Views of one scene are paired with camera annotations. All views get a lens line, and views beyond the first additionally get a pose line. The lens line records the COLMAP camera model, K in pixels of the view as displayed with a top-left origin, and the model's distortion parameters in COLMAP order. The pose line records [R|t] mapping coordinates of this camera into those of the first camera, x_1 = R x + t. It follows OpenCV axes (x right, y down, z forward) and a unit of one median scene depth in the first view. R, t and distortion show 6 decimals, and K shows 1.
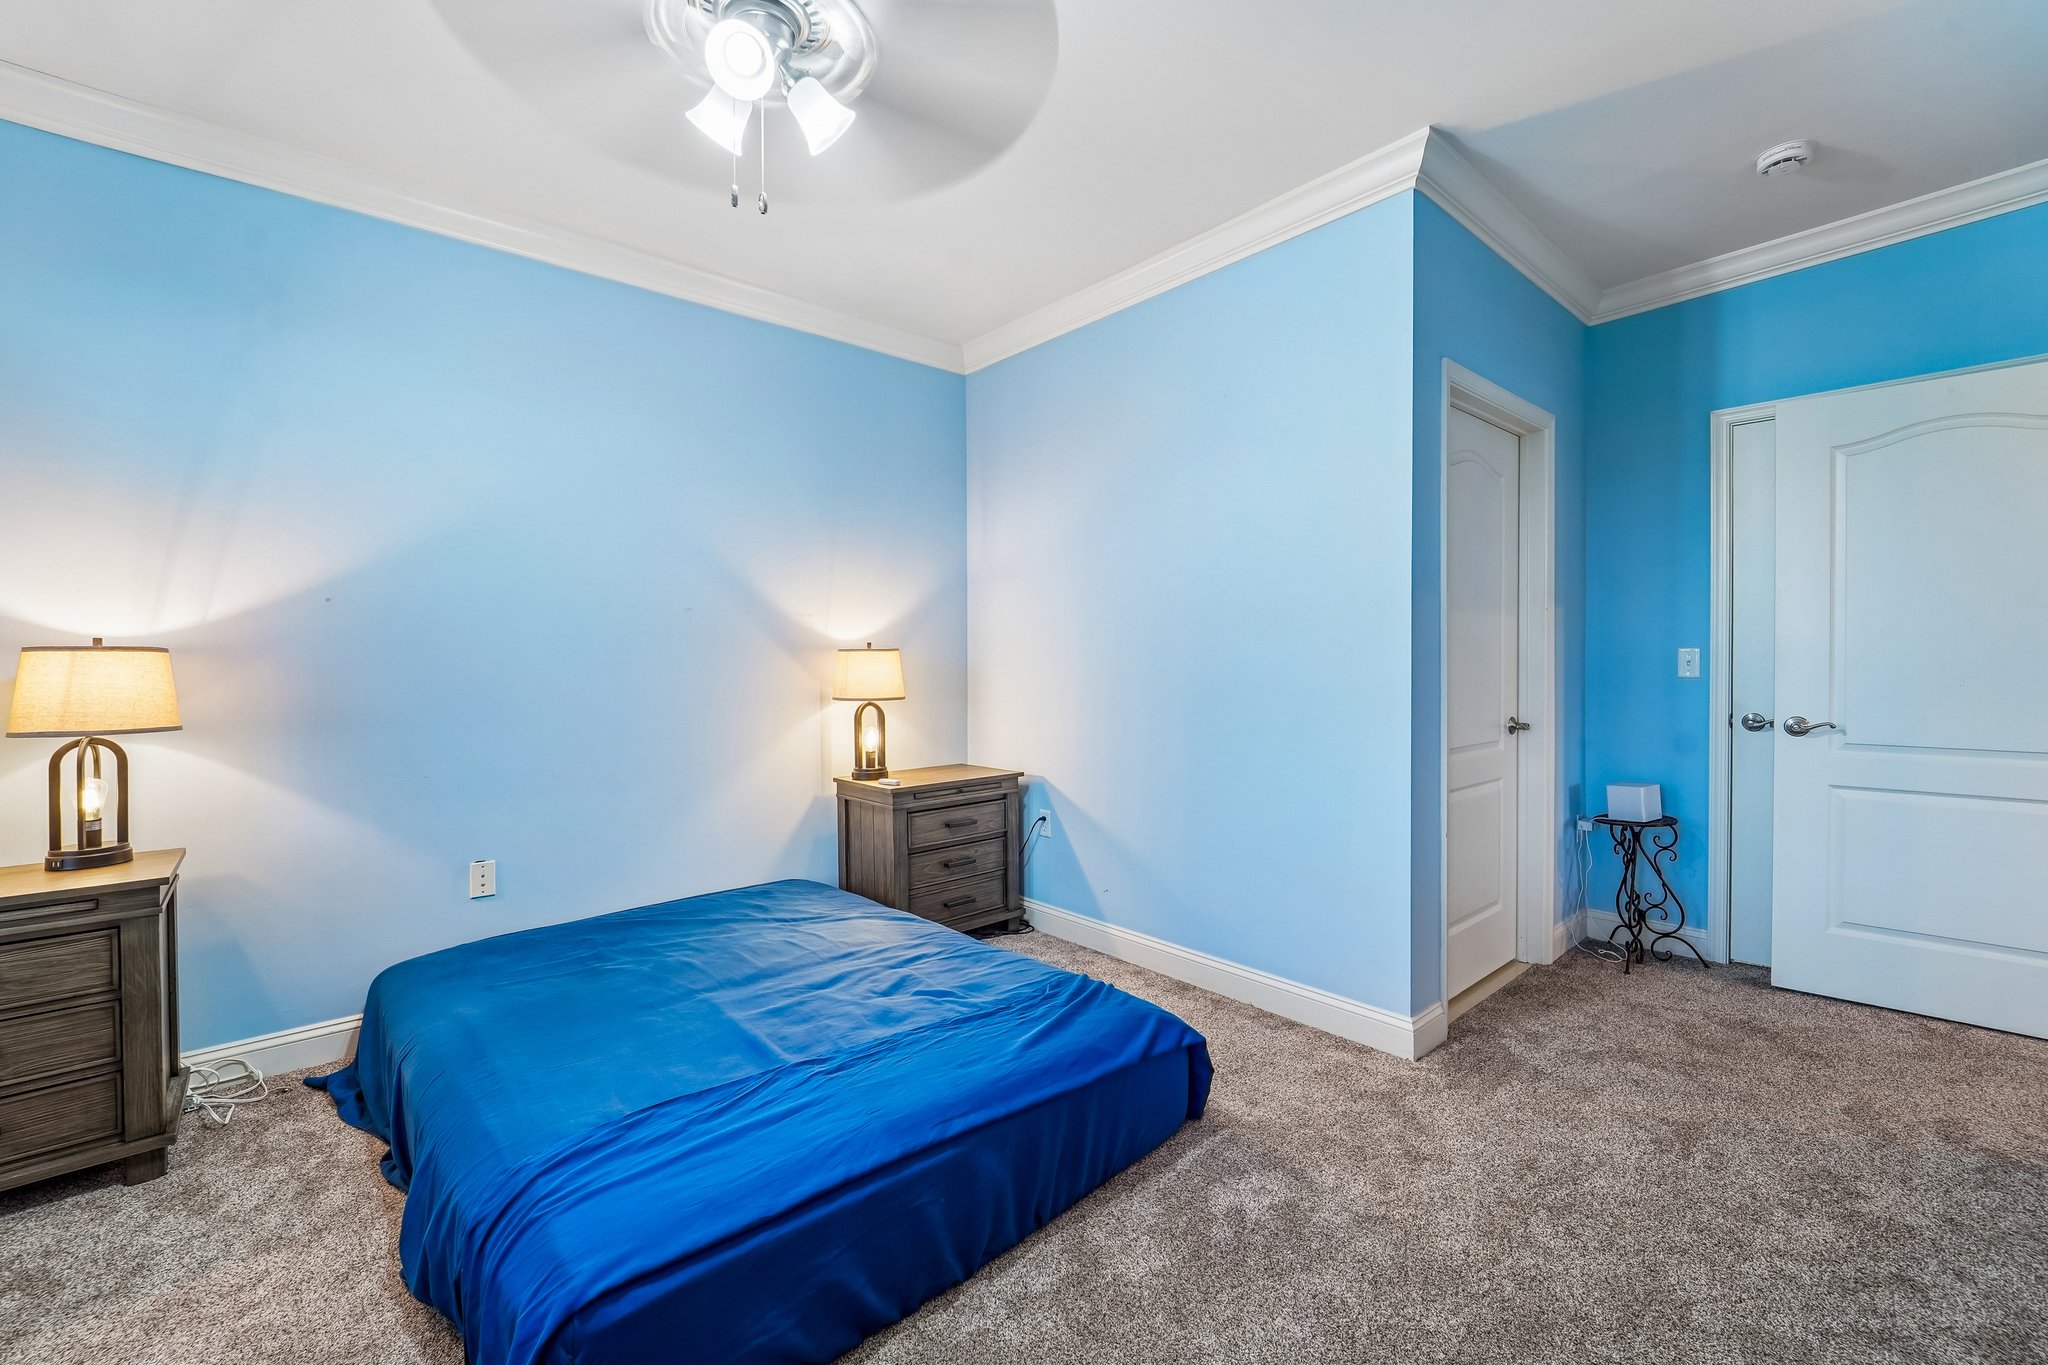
lens RADIAL K [[838.6, 0, 1023.9], [0, 838.6, 672.6], [0, 0, 1]] dist [-0.019410, 0.000895]
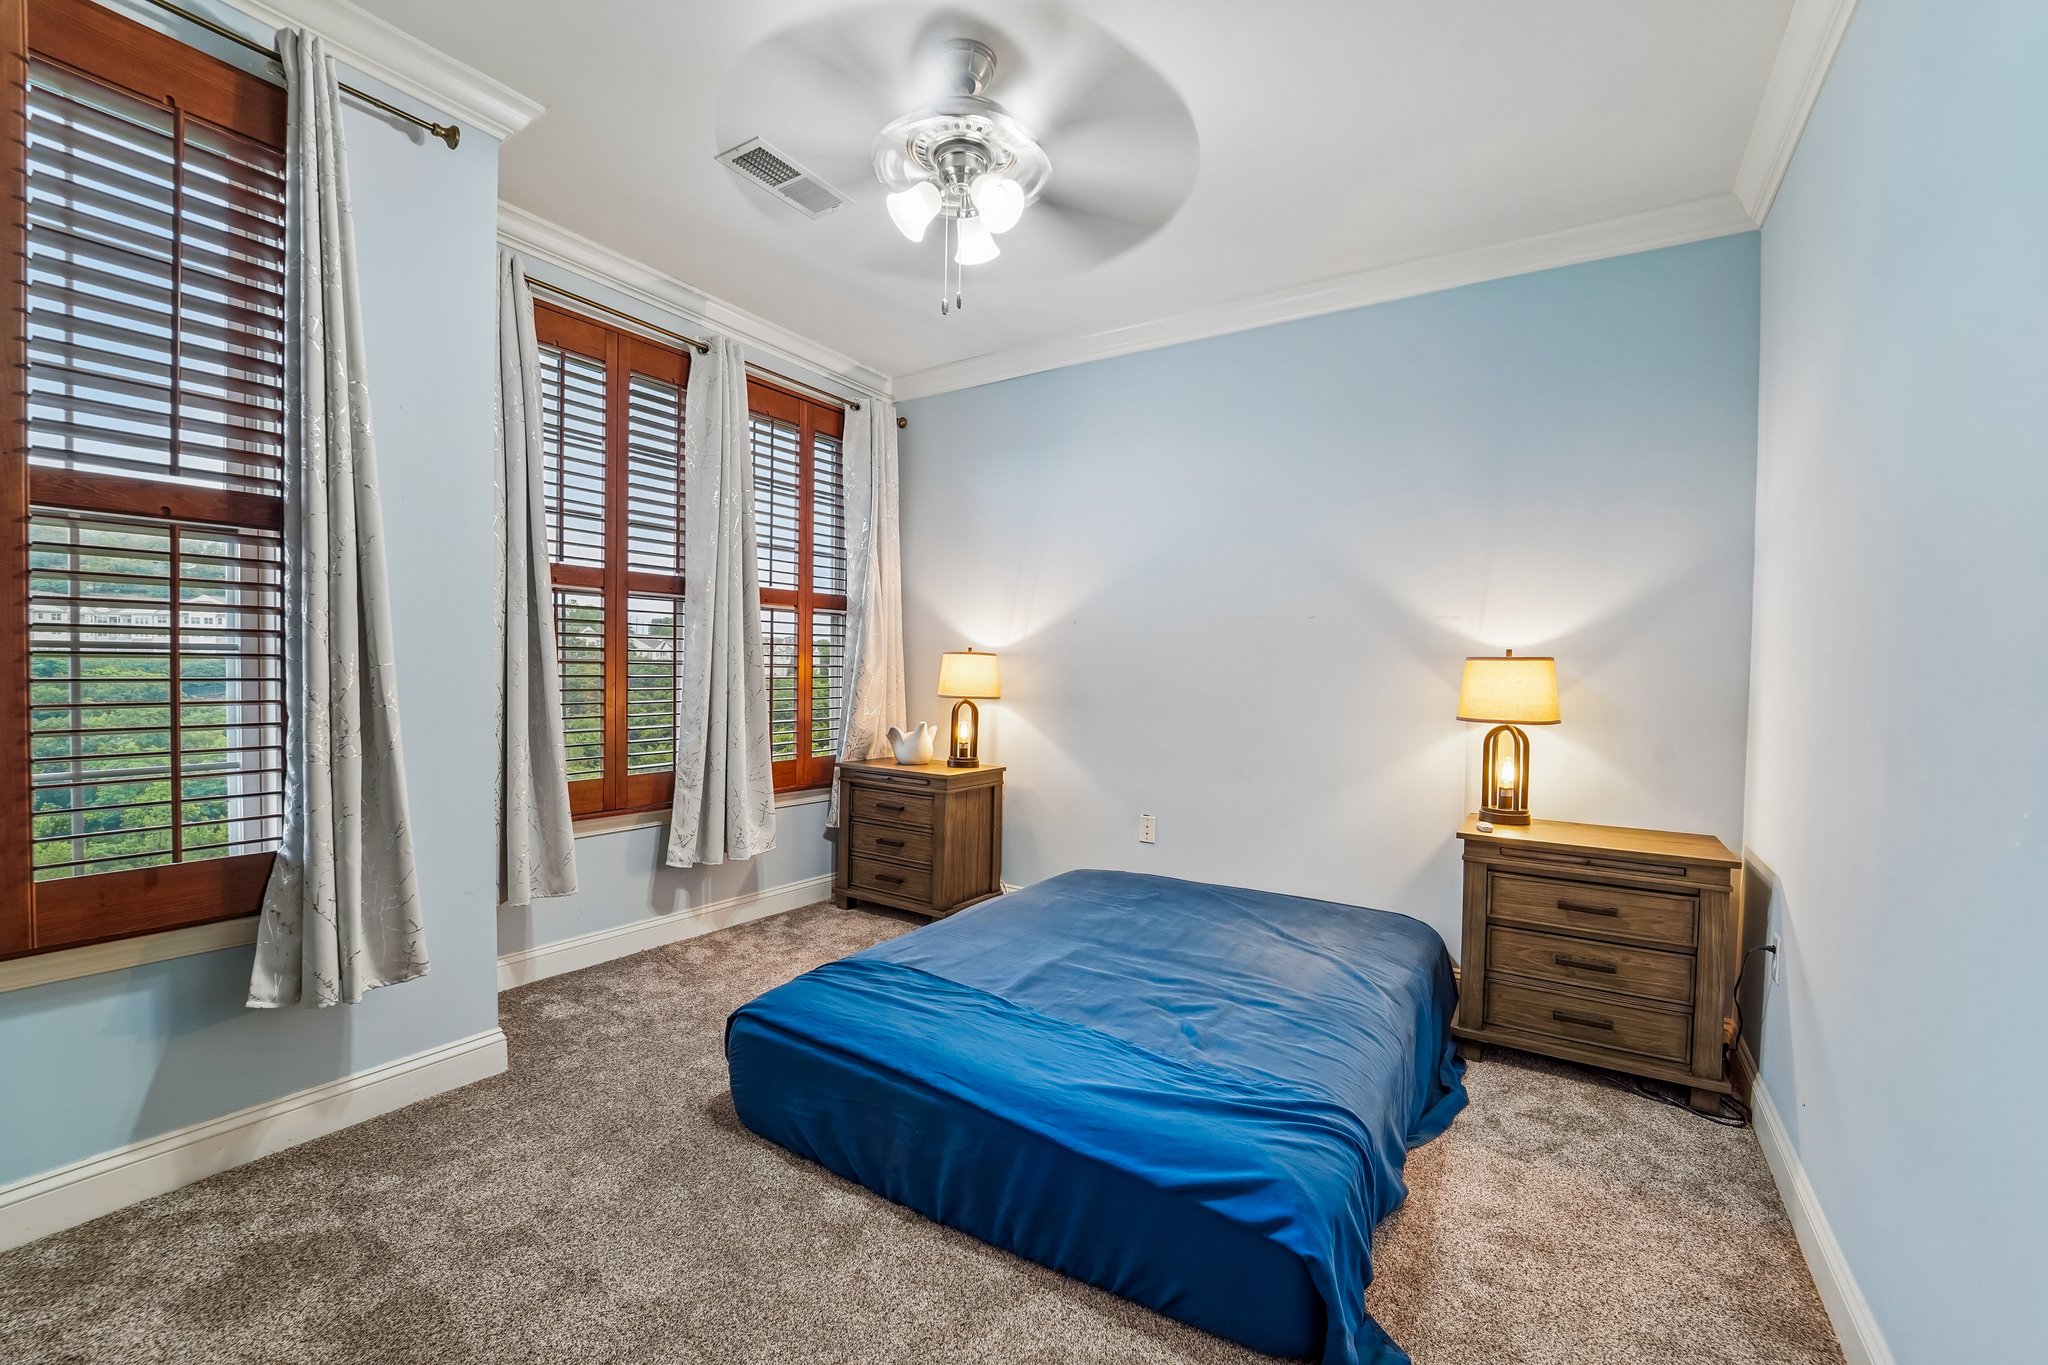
lens RADIAL K [[838.6, 0, 1025.0], [0, 838.6, 675.8], [0, 0, 1]] dist [-0.019410, 0.000895]
pose [[0.278578, 0.031093, -0.959910, 0.491700], [-0.035207, 0.999135, 0.022146, -0.014238], [0.959768, 0.027626, 0.279432, 0.380409]]
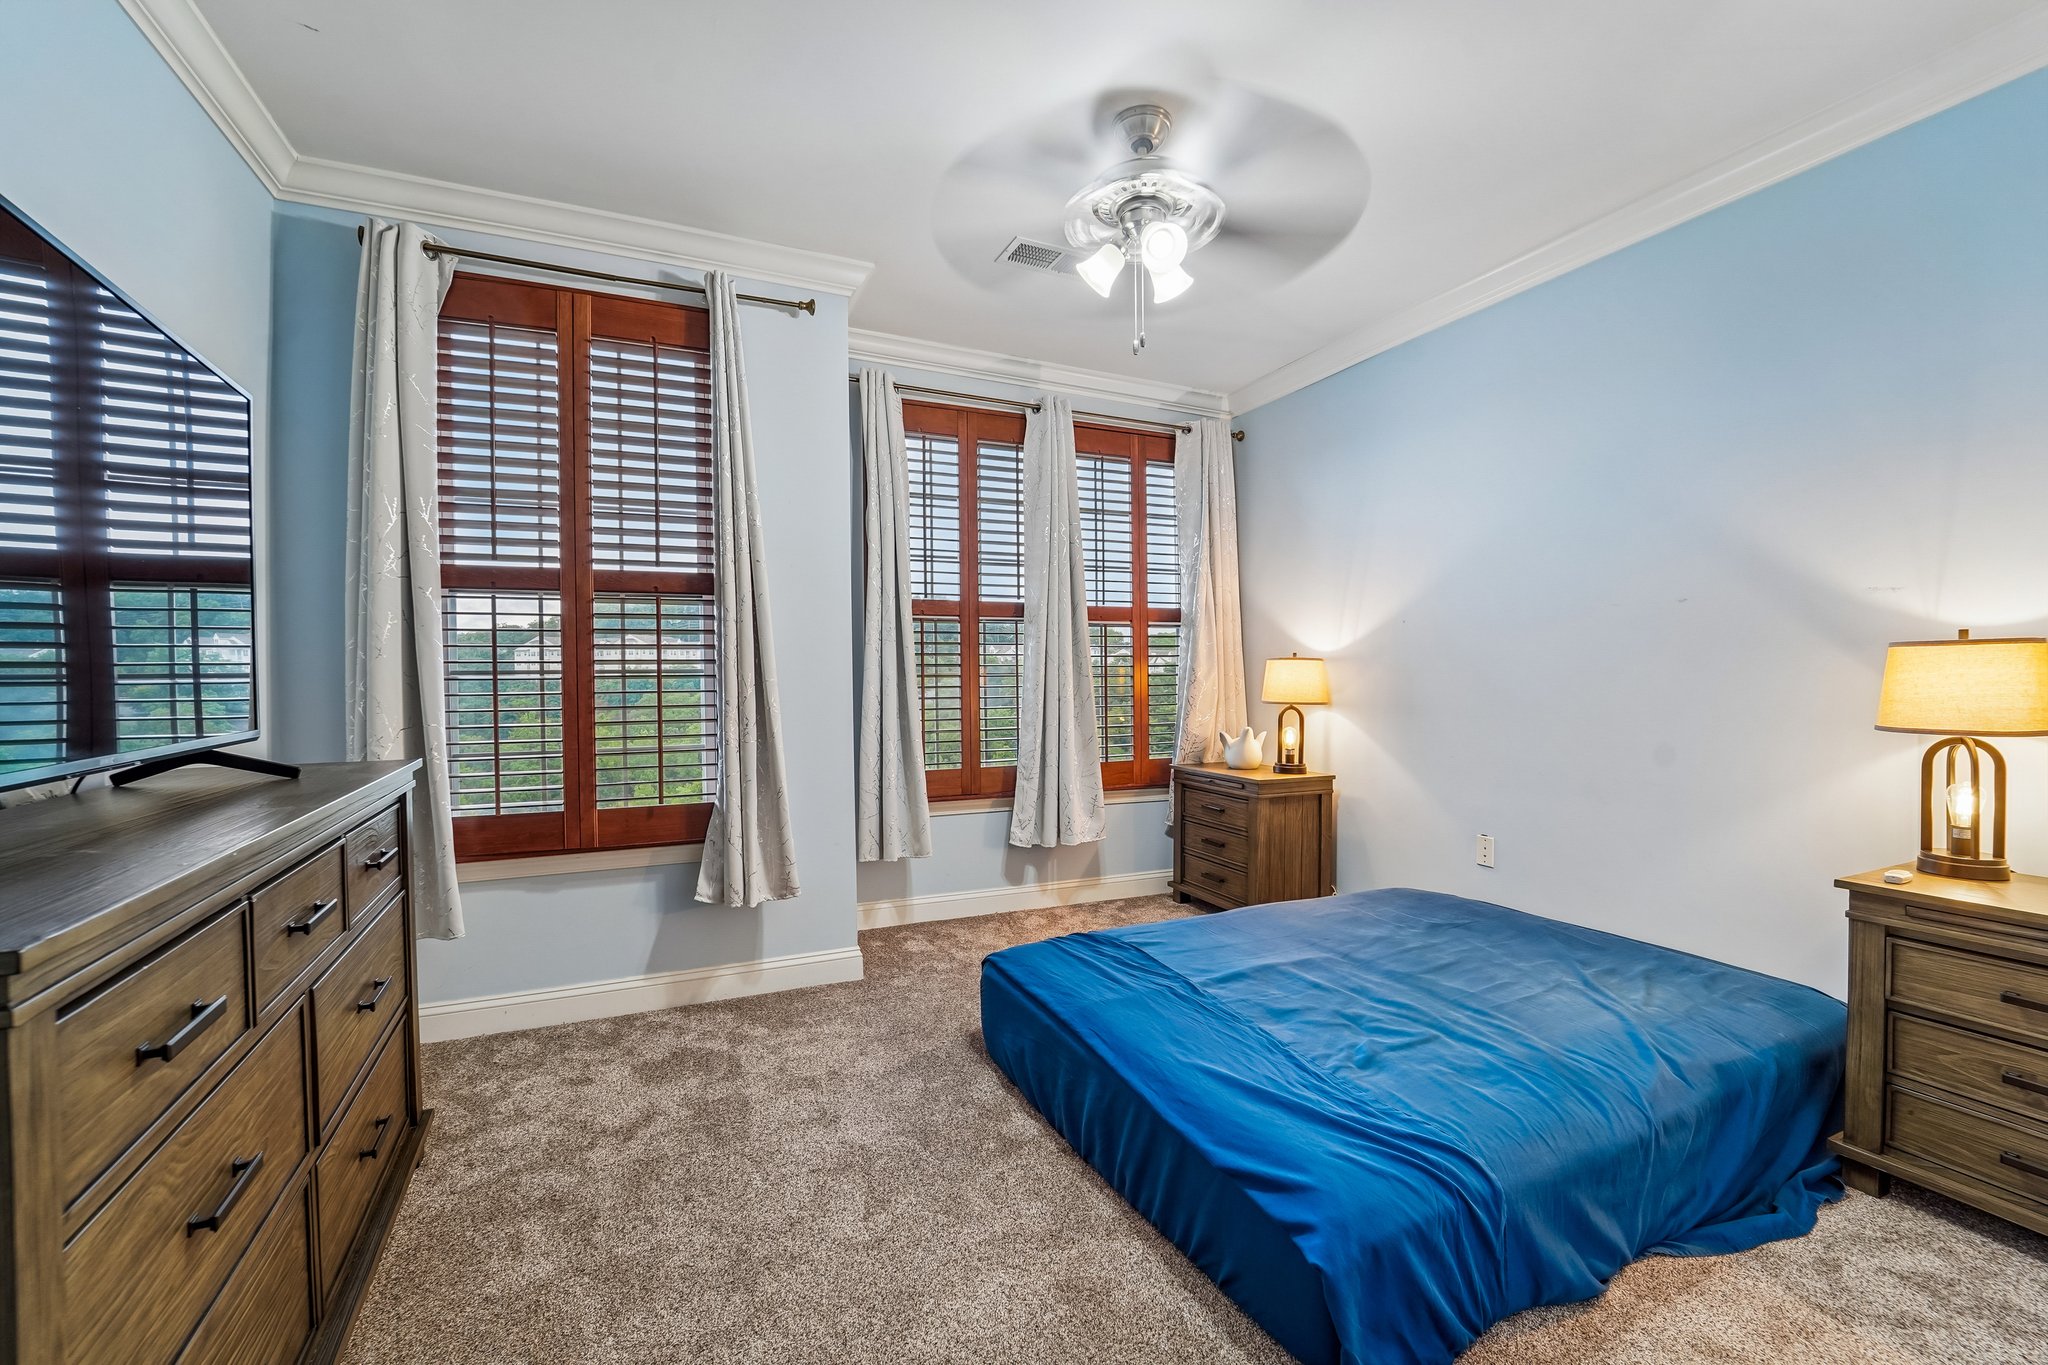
lens RADIAL K [[838.6, 0, 1026.5], [0, 838.6, 673.8], [0, 0, 1]] dist [-0.019410, 0.000895]
pose [[-0.276369, 0.017868, -0.960886, 0.567158], [-0.003207, 0.999804, 0.019514, -0.017922], [0.961046, 0.008474, -0.276257, 0.613155]]
